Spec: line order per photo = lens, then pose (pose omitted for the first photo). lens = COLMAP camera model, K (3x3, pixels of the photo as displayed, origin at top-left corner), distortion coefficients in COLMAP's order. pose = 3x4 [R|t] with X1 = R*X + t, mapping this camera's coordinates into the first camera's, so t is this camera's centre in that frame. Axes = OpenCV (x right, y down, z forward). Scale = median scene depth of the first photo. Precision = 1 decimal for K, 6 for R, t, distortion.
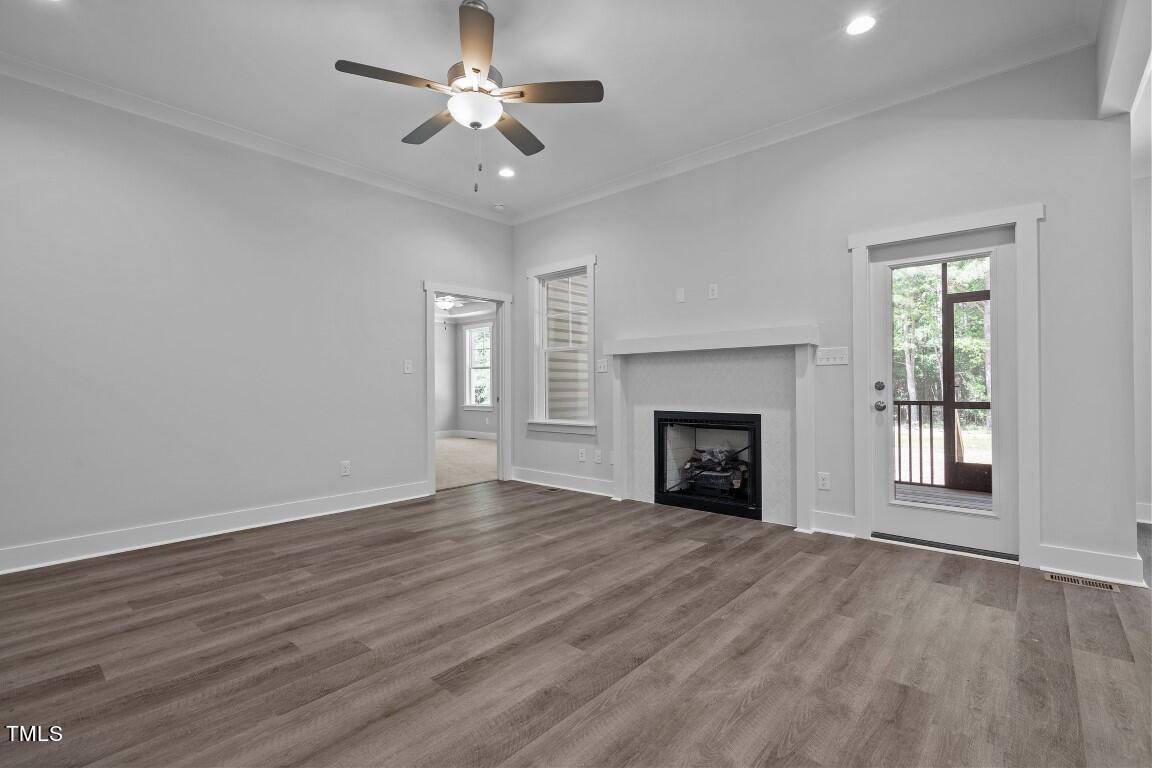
lens RADIAL K [[518.6, 0, 576.0], [0, 518.6, 384.0], [0, 0, 1]] dist [-0.004302, 0.000158]
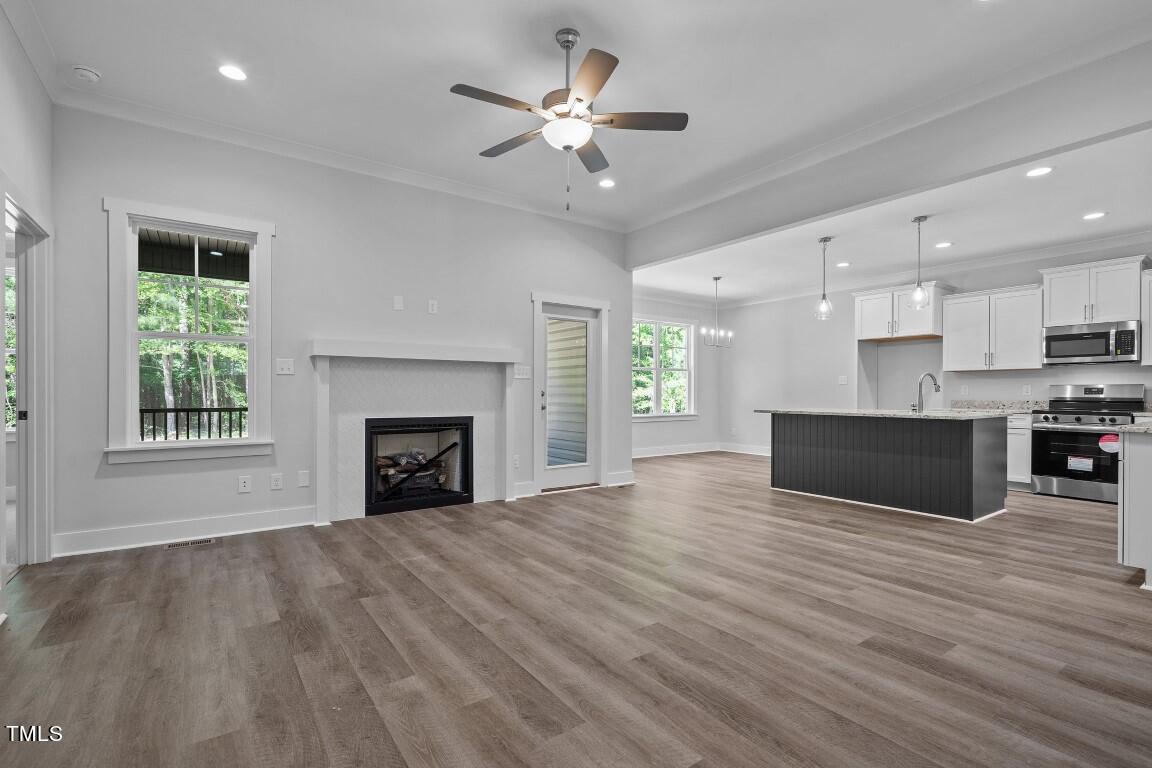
lens RADIAL K [[534.2, 0, 580.8], [0, 534.2, 398.5], [0, 0, 1]] dist [-0.000468, 0.000209]
pose [[0.222265, -0.003383, 0.974980, -0.971961], [-0.010796, 0.999924, 0.005931, 0.007320], [-0.974926, -0.011844, 0.222212, 0.557313]]
